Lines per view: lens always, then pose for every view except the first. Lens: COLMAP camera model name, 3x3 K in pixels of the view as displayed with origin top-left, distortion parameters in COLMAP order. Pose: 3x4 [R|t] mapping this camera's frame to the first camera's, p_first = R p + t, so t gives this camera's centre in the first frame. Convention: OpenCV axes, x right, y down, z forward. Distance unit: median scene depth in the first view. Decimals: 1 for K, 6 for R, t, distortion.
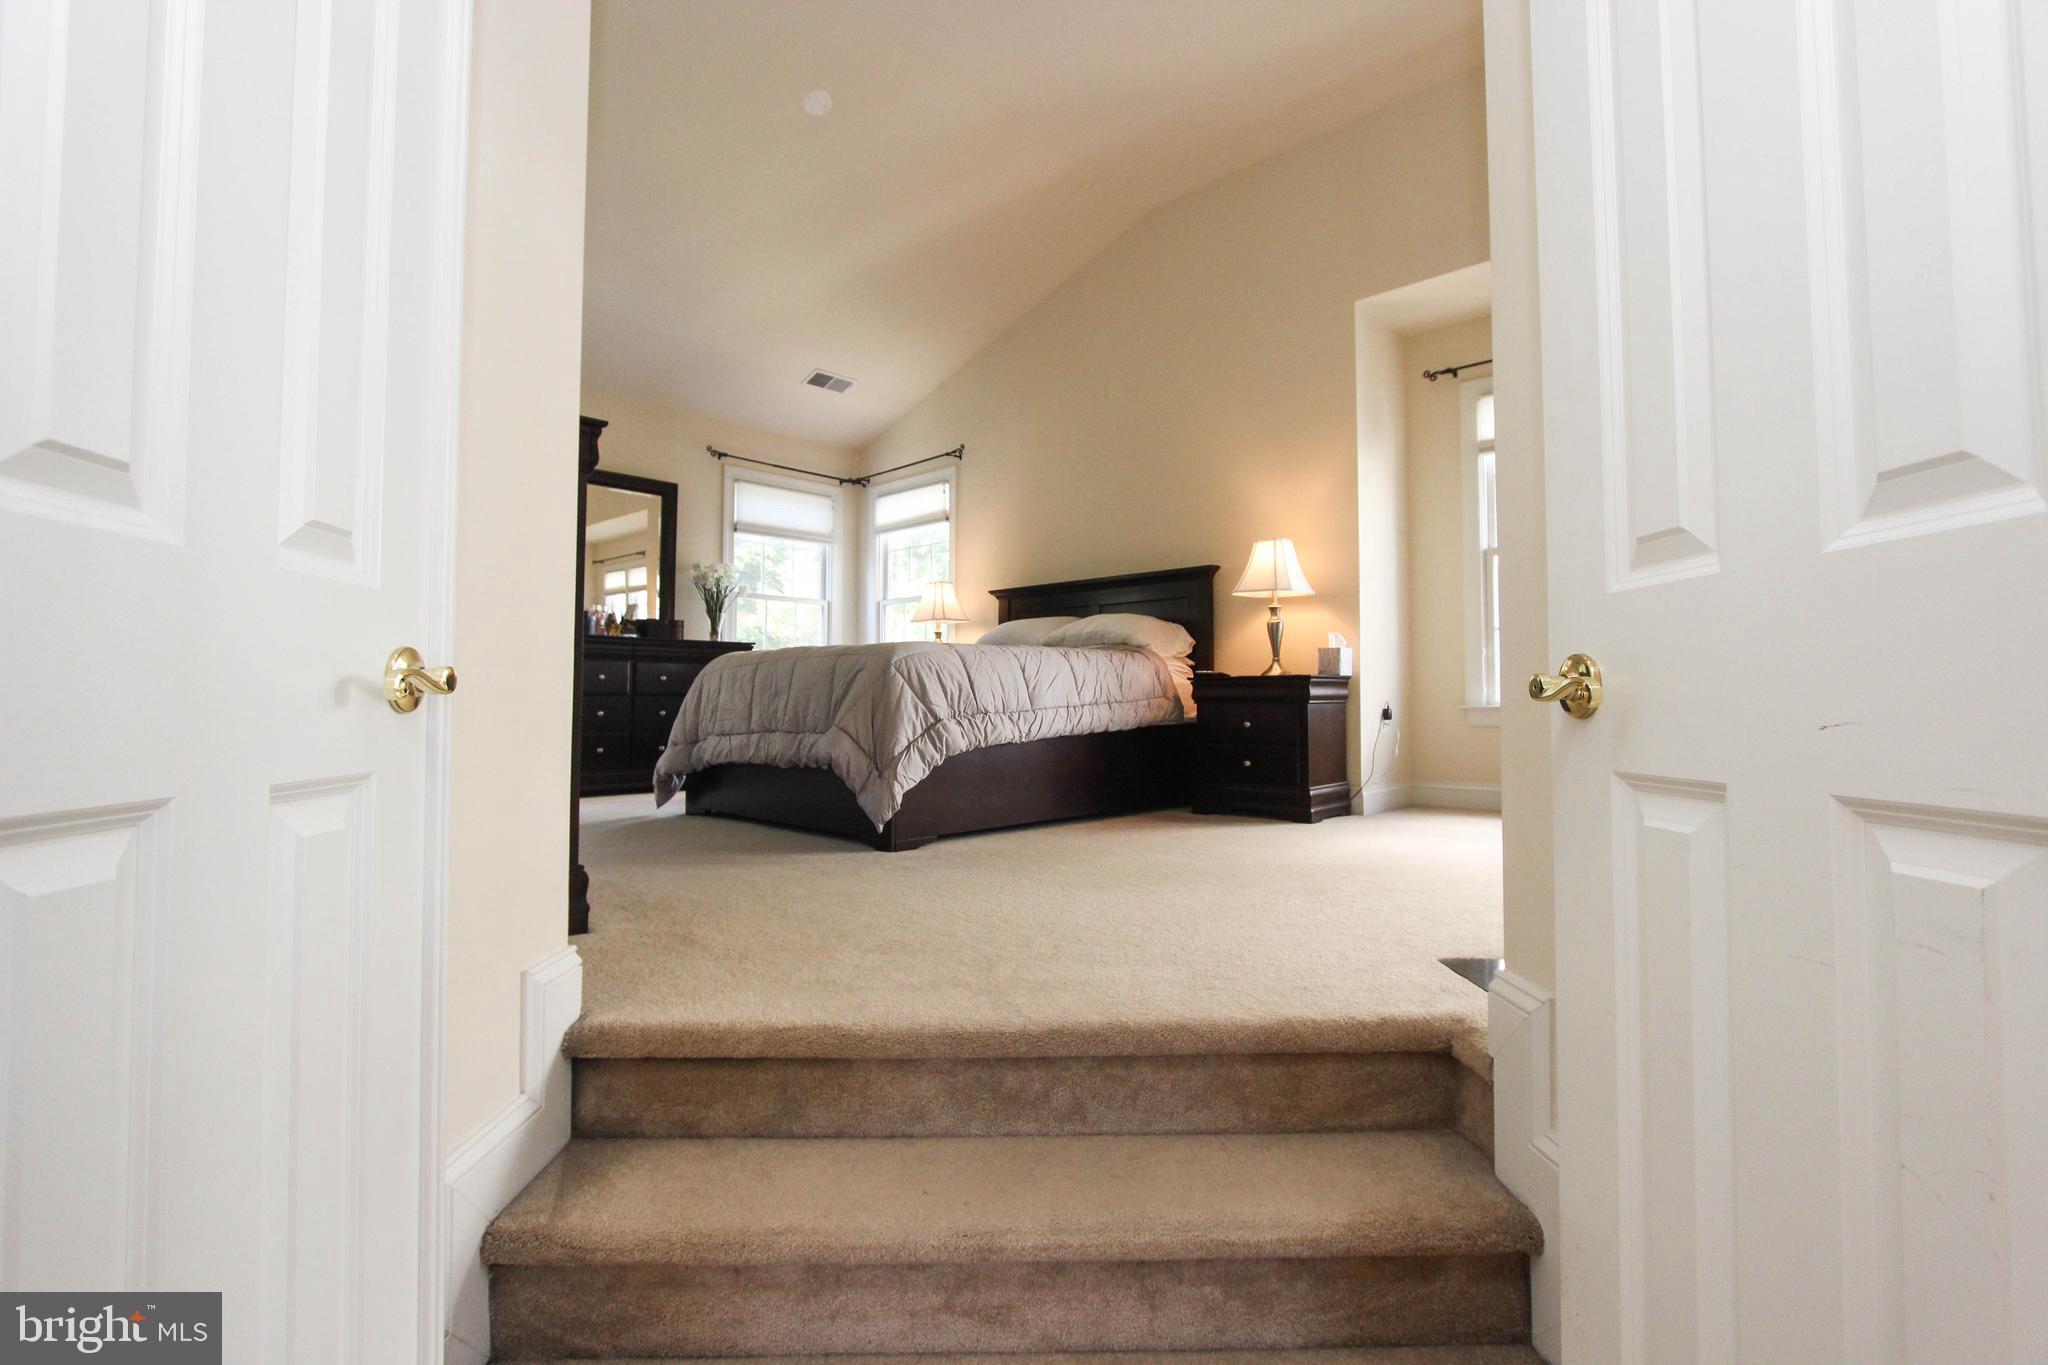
lens RADIAL K [[962.9, 0, 1014.4], [0, 962.9, 675.4], [0, 0, 1]] dist [-0.013133, 0.003760]
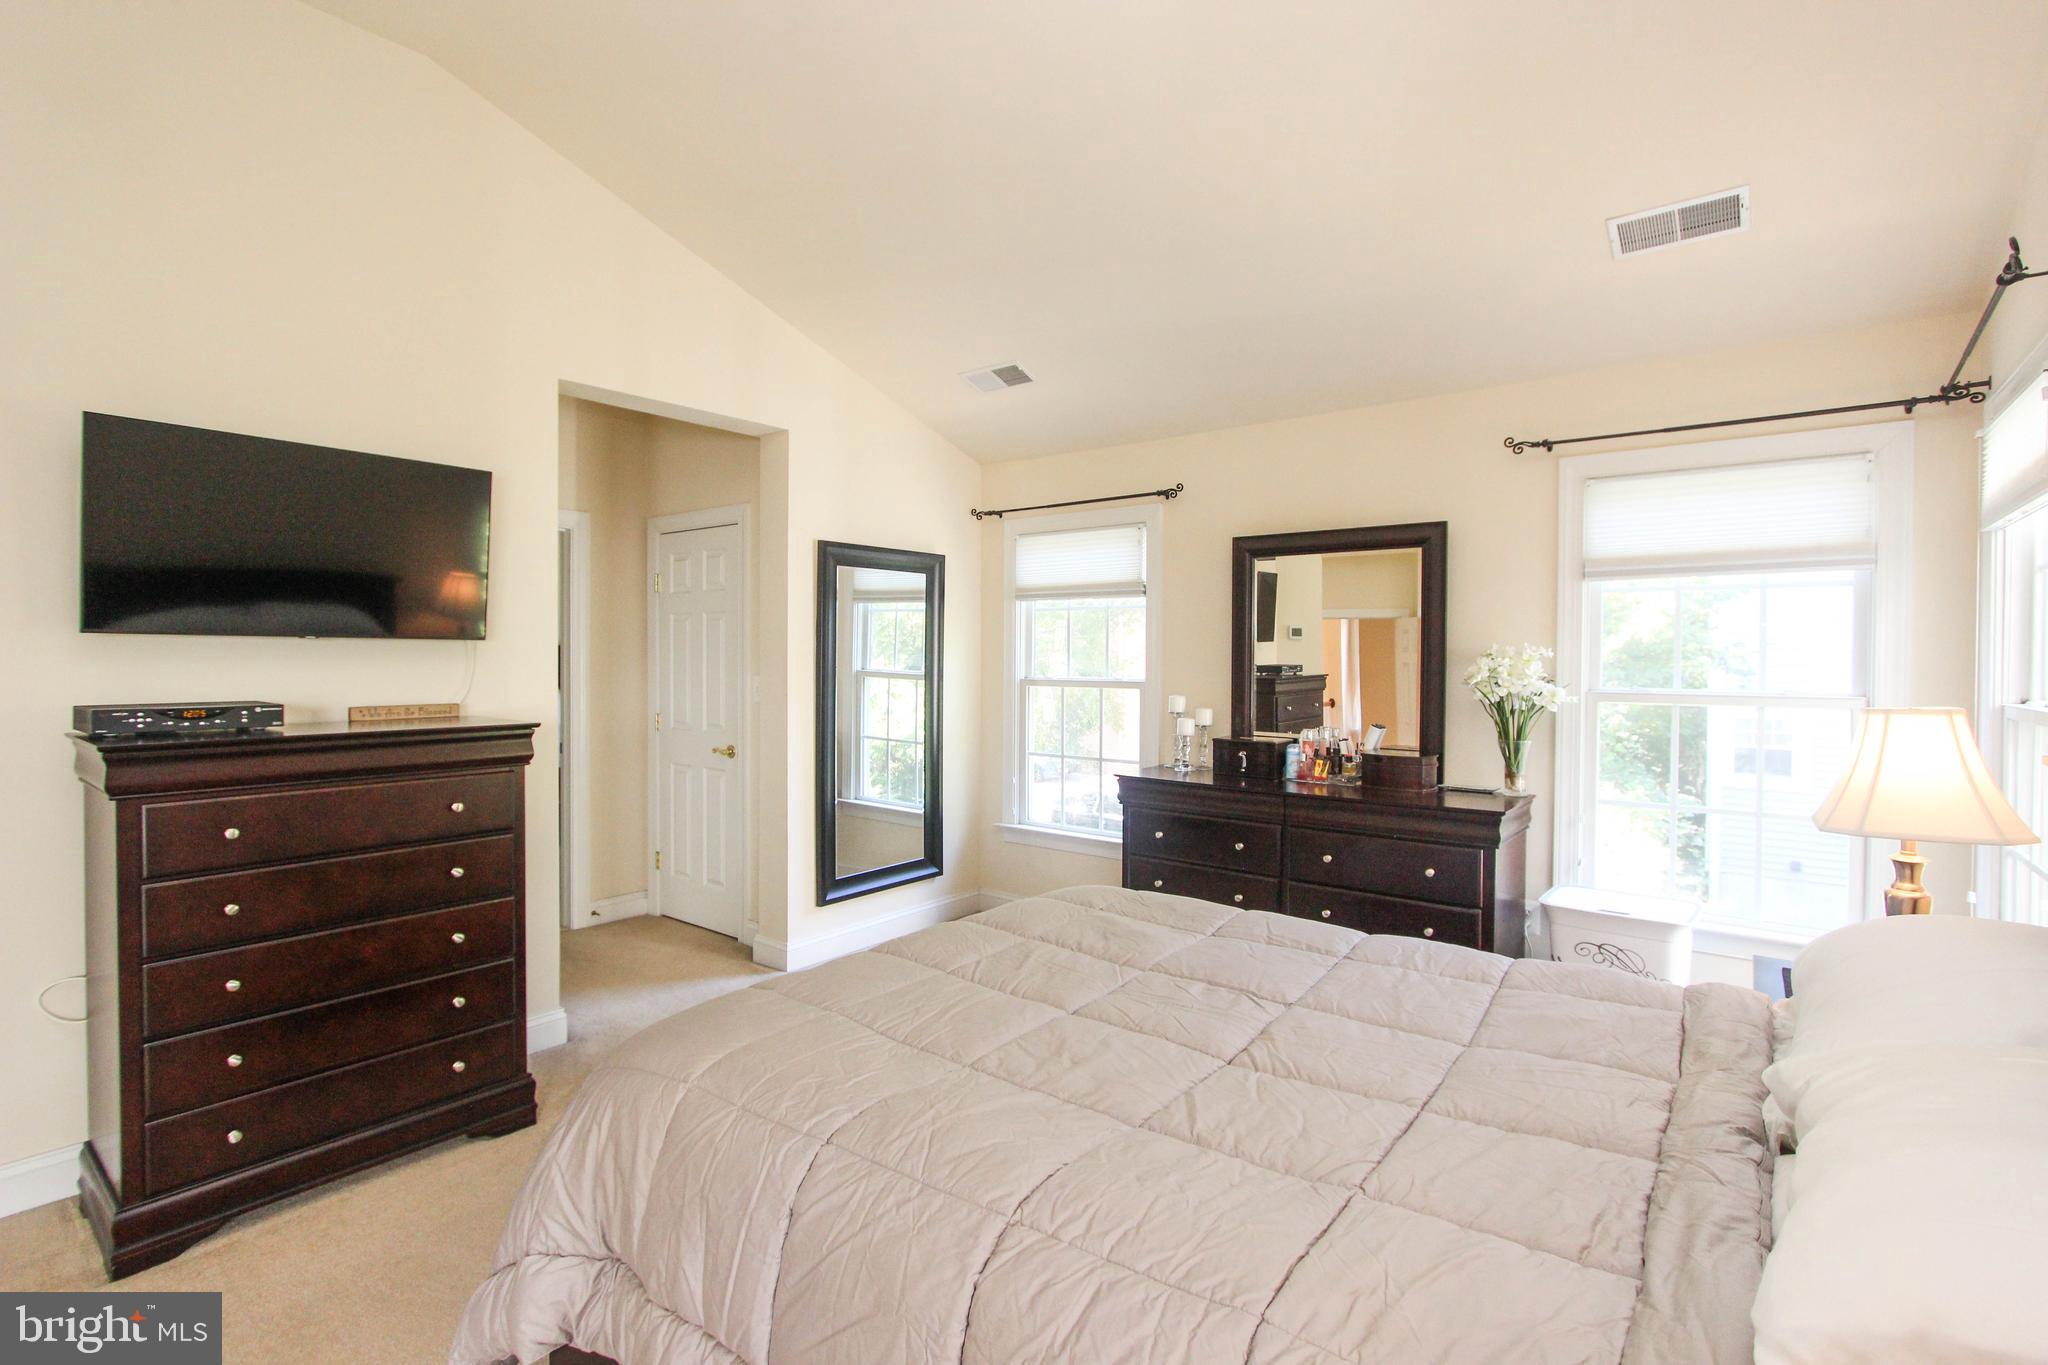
lens RADIAL K [[962.9, 0, 1014.0], [0, 962.9, 674.8], [0, 0, 1]] dist [-0.013133, 0.003760]
pose [[0.089234, 0.010719, -0.995953, 0.283230], [0.026961, 0.999550, 0.013174, -0.157470], [0.995646, -0.028028, 0.088904, 0.891321]]
